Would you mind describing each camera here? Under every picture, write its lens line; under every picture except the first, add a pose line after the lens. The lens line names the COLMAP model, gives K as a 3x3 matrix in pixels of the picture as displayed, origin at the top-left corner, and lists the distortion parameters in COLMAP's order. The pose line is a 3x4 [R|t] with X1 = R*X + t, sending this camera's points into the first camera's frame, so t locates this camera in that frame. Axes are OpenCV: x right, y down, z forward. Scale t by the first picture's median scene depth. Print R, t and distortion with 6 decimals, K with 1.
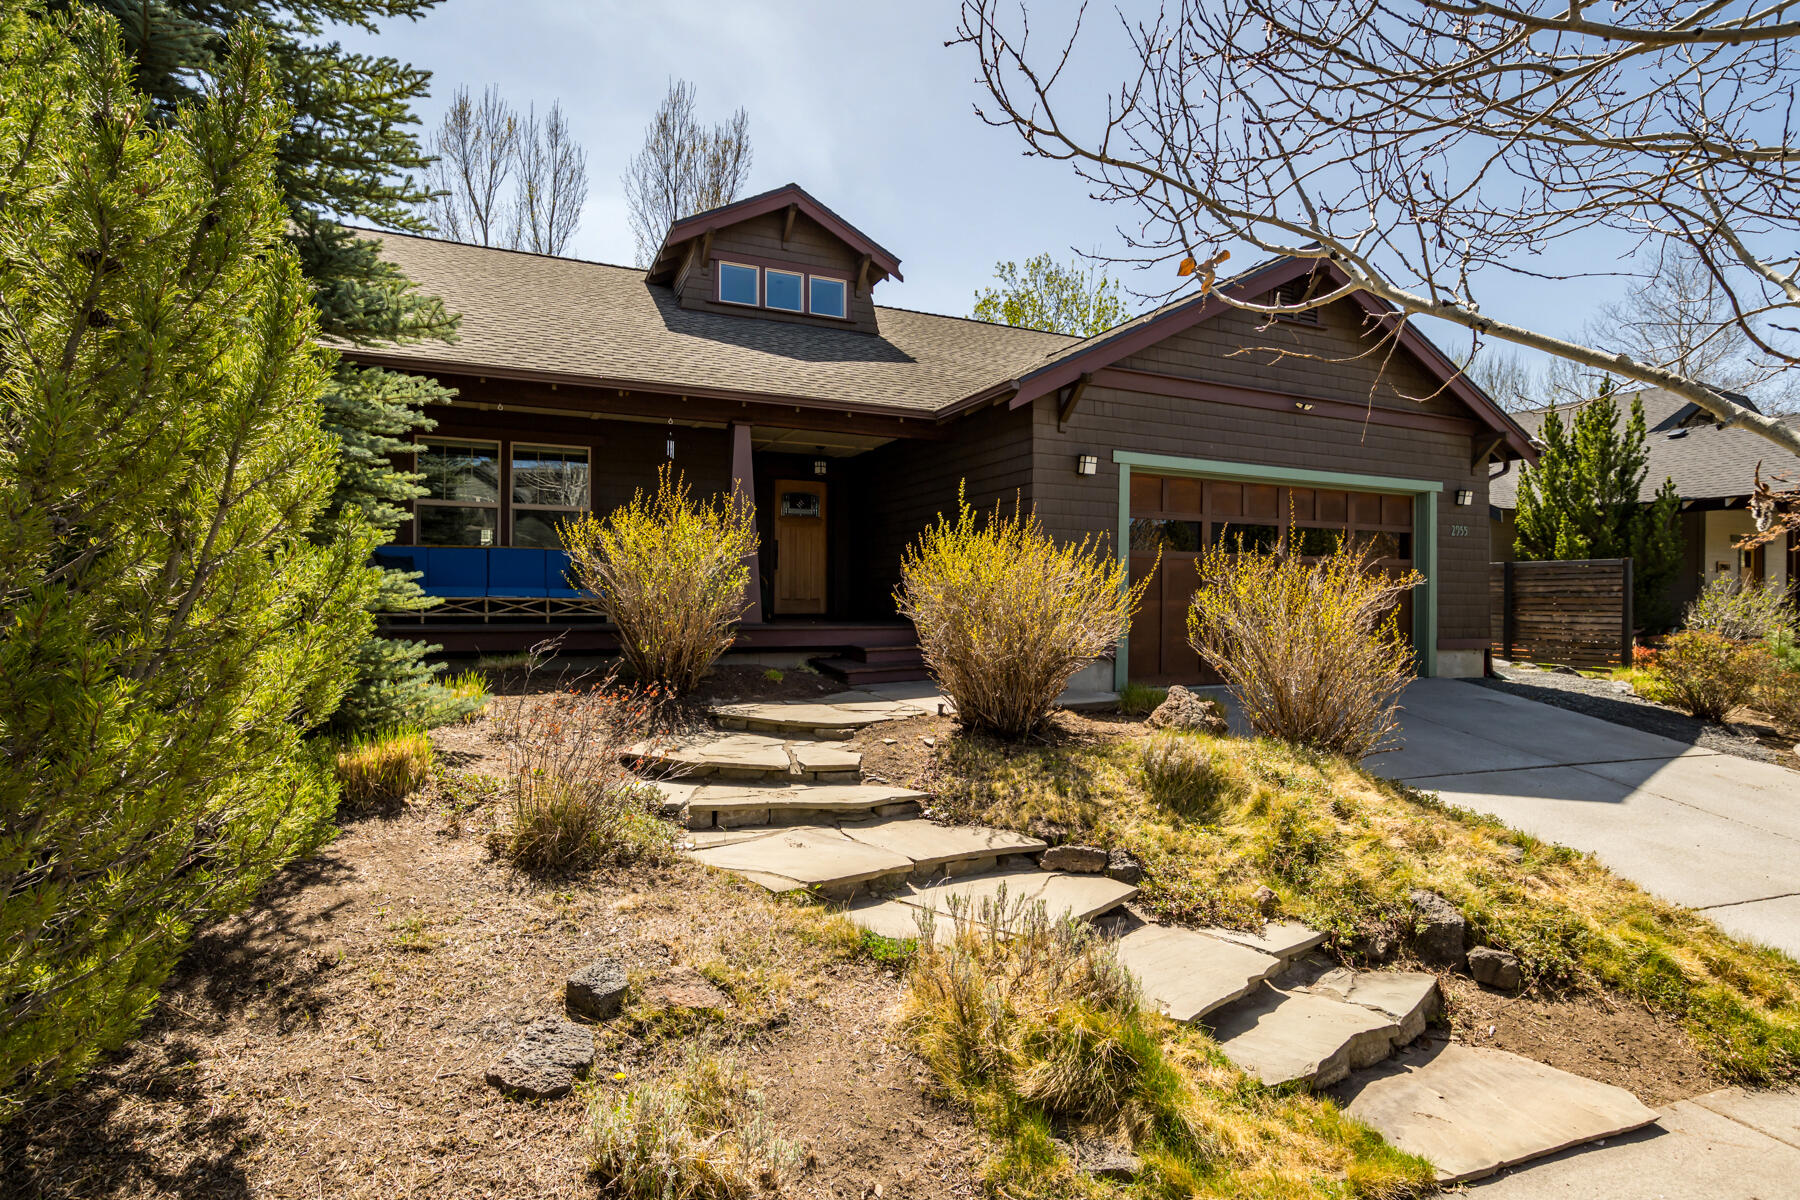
lens RADIAL K [[916.0, 0, 889.0], [0, 916.0, 588.8], [0, 0, 1]] dist [-0.003673, 0.000764]
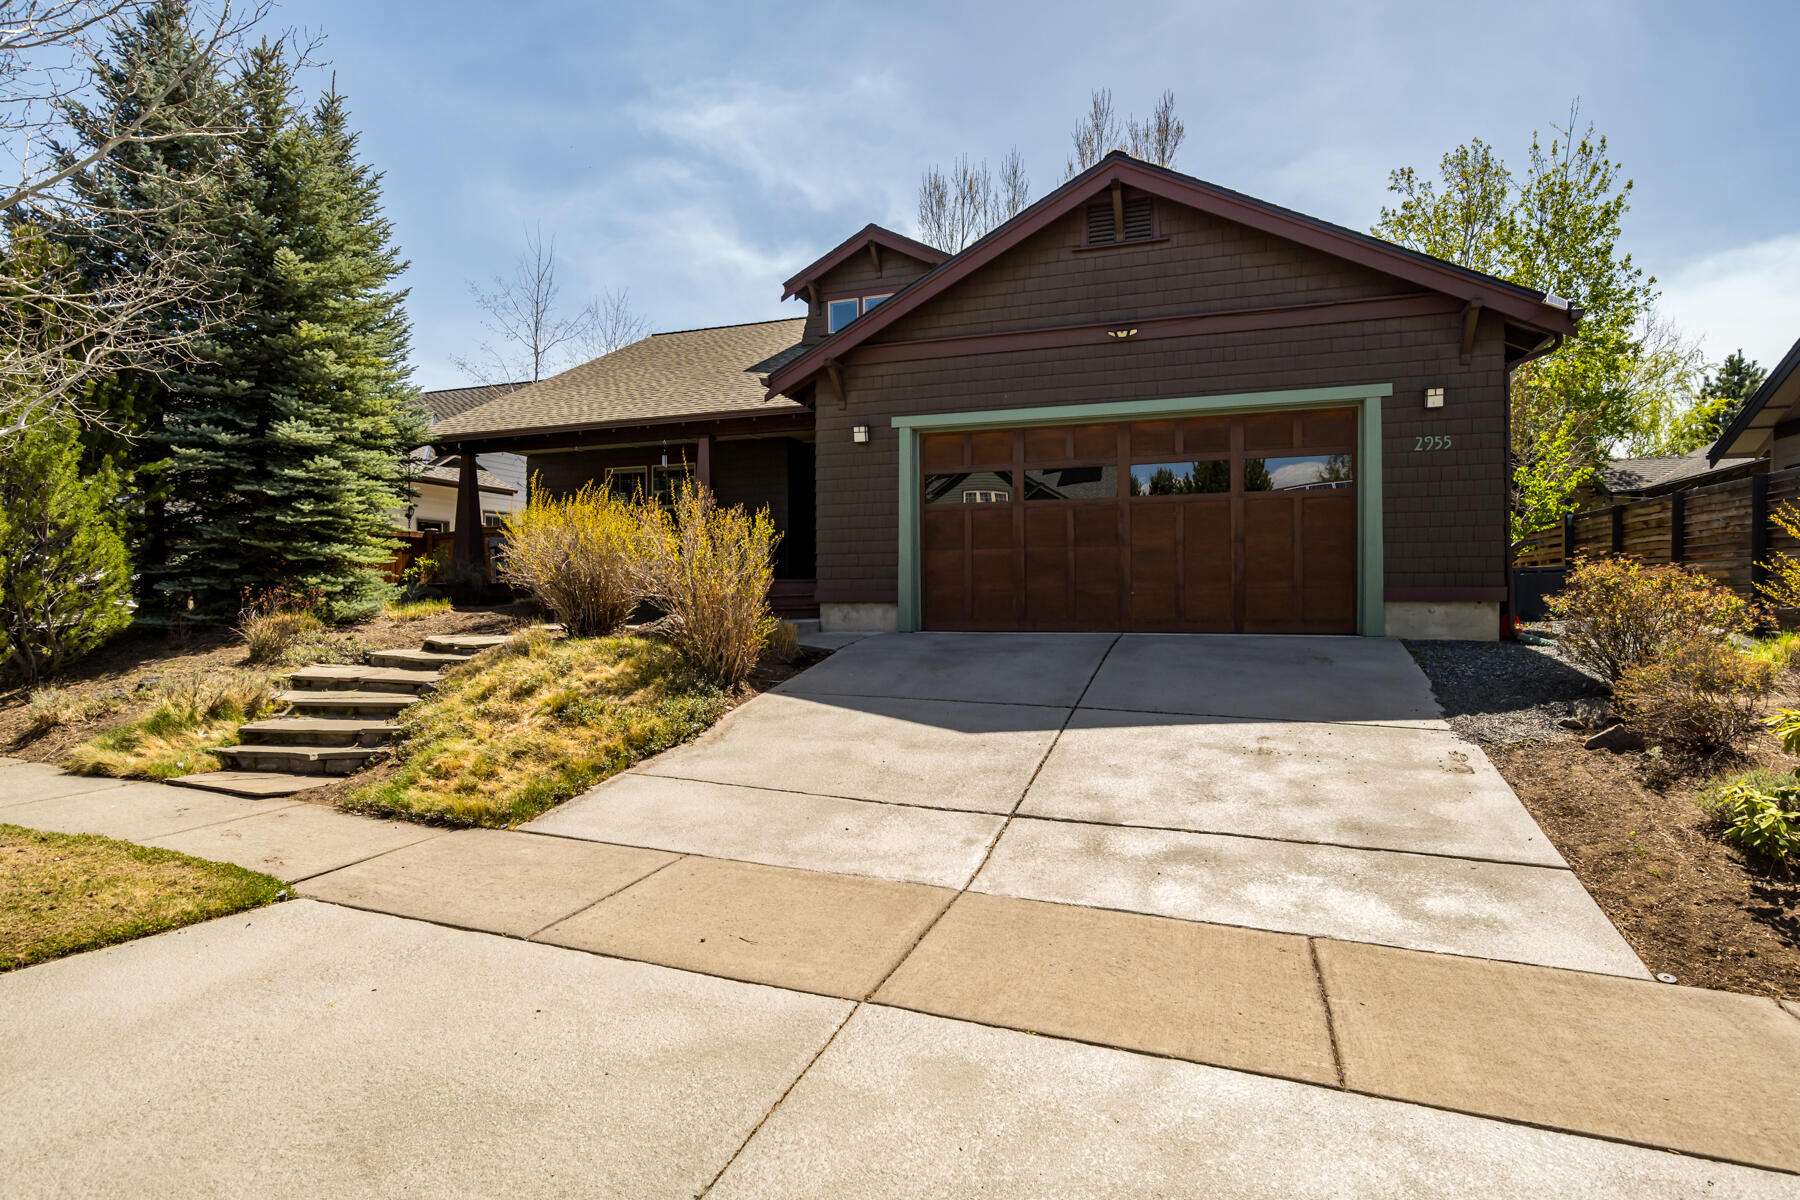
lens RADIAL K [[916.0, 0, 889.0], [0, 916.0, 588.8], [0, 0, 1]] dist [-0.003673, 0.000764]
pose [[0.722905, -0.014756, -0.690790, 0.948052], [0.018593, 0.999825, -0.001900, 0.058075], [0.690697, -0.011470, 0.723053, 0.166495]]
